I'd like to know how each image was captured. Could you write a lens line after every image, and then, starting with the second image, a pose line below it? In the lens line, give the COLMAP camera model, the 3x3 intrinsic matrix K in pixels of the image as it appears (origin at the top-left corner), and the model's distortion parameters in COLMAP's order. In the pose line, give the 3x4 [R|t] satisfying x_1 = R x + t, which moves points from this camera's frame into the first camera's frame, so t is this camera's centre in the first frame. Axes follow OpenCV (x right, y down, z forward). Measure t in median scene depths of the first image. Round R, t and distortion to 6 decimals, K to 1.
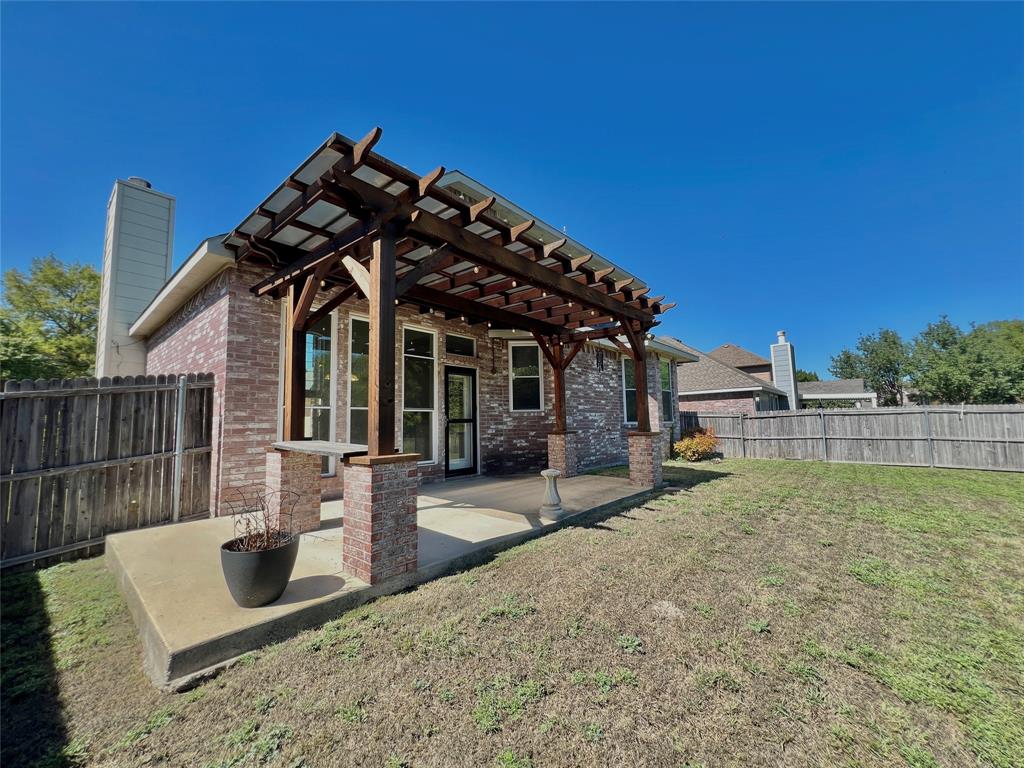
lens RADIAL K [[410.2, 0, 512.9], [0, 410.2, 385.8], [0, 0, 1]] dist [-0.001415, -0.000364]
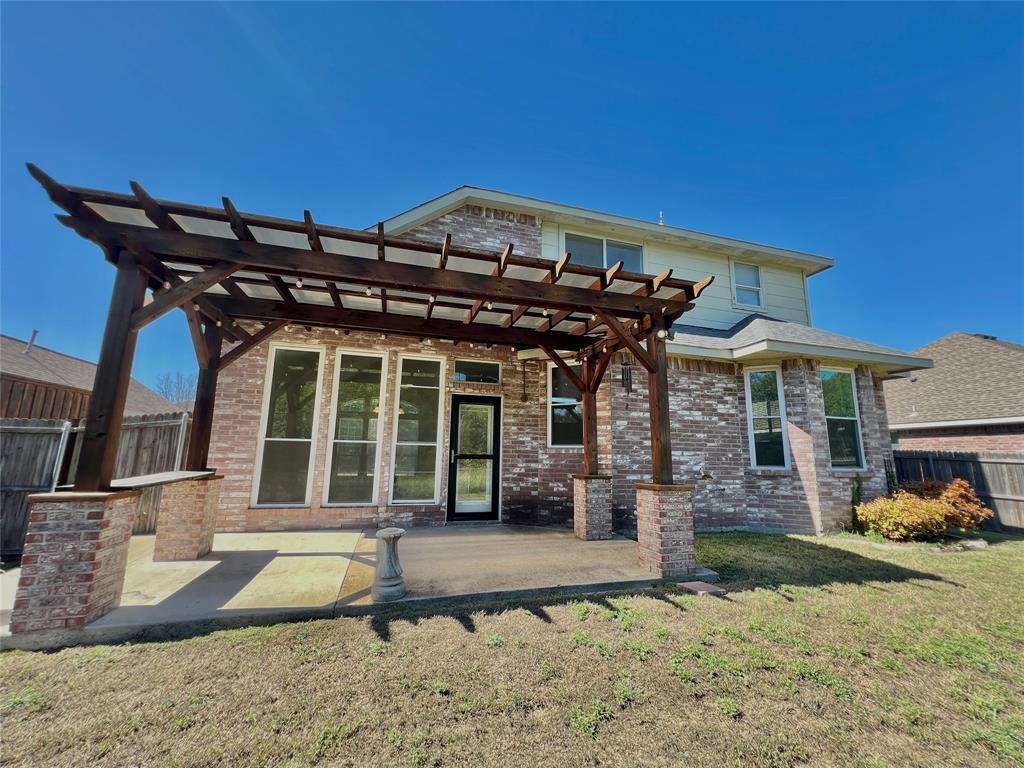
lens RADIAL K [[410.2, 0, 512.9], [0, 410.2, 385.8], [0, 0, 1]] dist [-0.001415, -0.000364]
pose [[0.841959, -0.059358, -0.536267, 0.414561], [0.017661, 0.996429, -0.082563, 0.007890], [0.539253, 0.060044, 0.840001, 0.290379]]
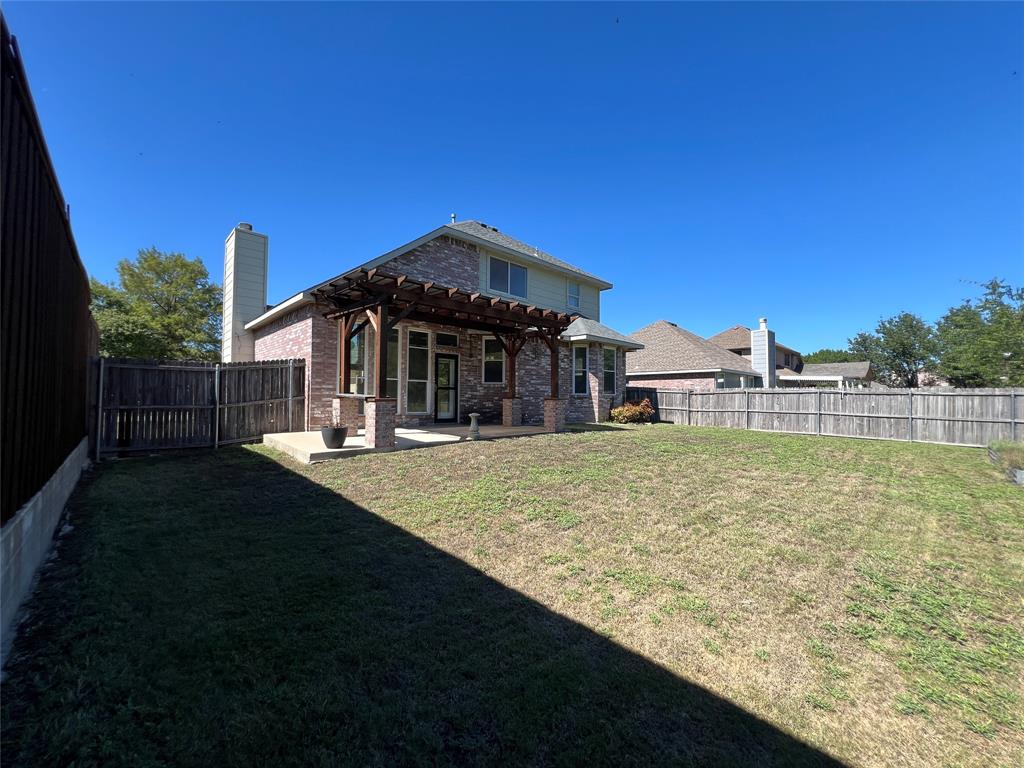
lens RADIAL K [[410.2, 0, 512.9], [0, 410.2, 385.8], [0, 0, 1]] dist [-0.001415, -0.000364]
pose [[0.995044, 0.025805, -0.096027, 0.271159], [-0.019556, 0.997664, 0.065454, -0.030828], [0.097492, -0.063252, 0.993224, -0.521321]]
